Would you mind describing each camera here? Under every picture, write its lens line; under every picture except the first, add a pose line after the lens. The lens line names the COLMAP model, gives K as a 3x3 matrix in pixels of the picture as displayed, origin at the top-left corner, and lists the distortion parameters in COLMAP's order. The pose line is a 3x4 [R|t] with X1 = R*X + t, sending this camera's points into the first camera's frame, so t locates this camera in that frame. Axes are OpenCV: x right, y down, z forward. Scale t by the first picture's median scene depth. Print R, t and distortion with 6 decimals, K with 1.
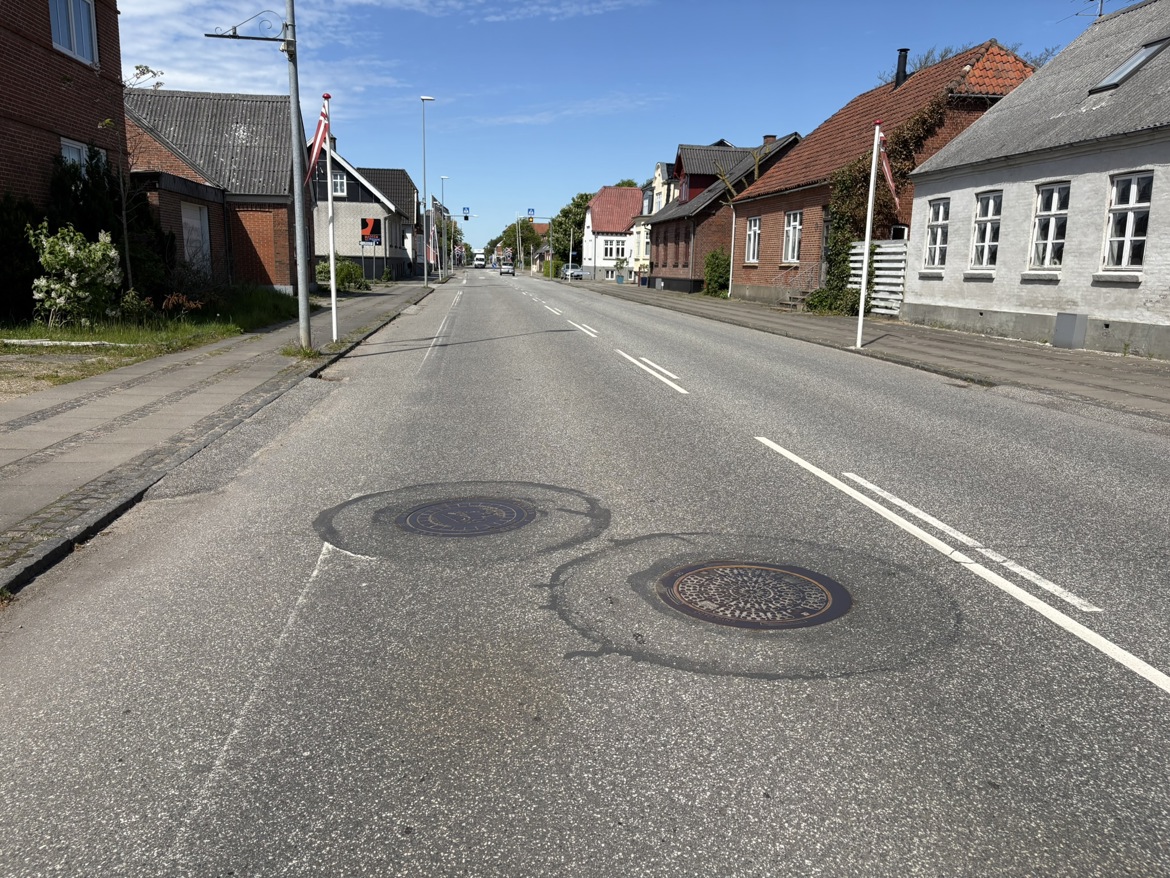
lens RADIAL K [[897.8, 0, 585.1], [0, 897.8, 439.0], [0, 0, 1]] dist [0.044777, 0.000800]
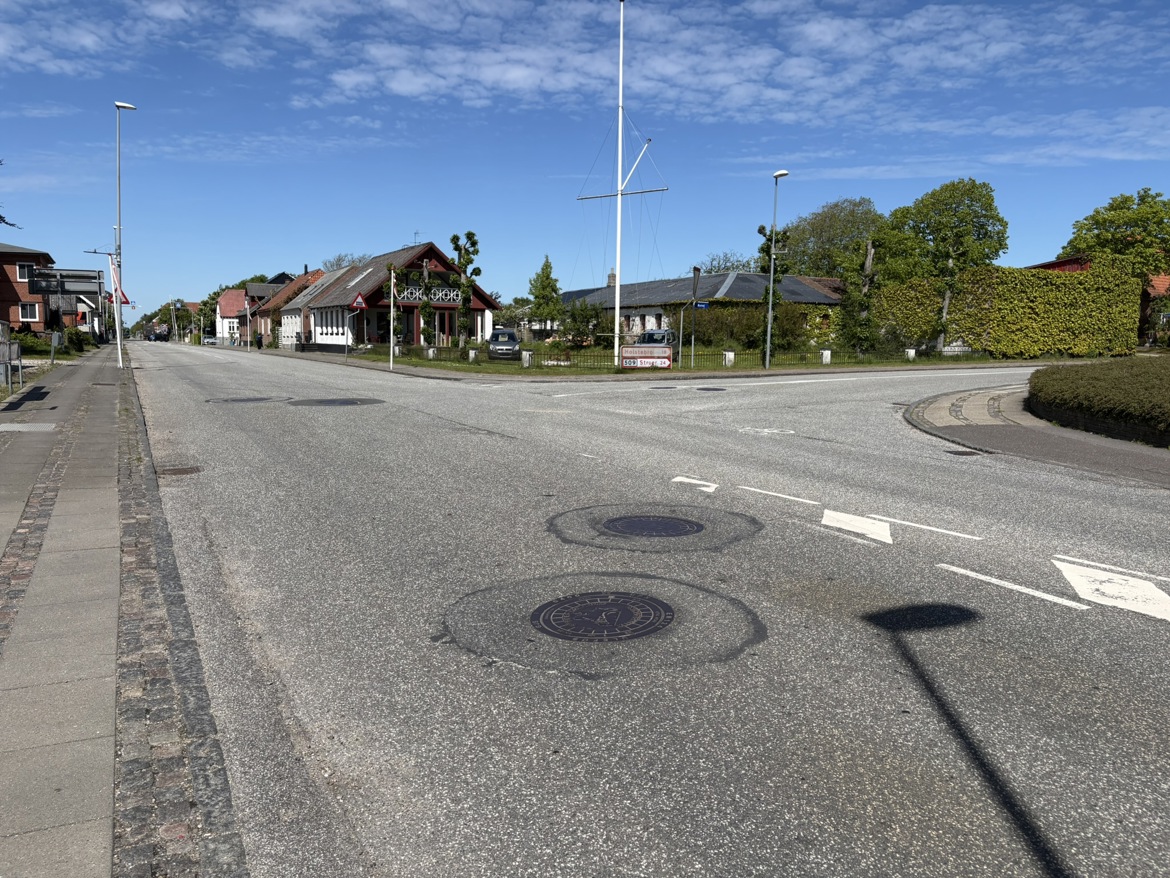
lens RADIAL K [[897.8, 0, 585.8], [0, 897.8, 437.3], [0, 0, 1]] dist [0.044777, 0.000800]
pose [[0.939654, -0.047828, 0.338767, 0.061626], [0.074994, 0.994893, -0.067555, 0.146282], [-0.333806, 0.088884, 0.938442, -0.728968]]
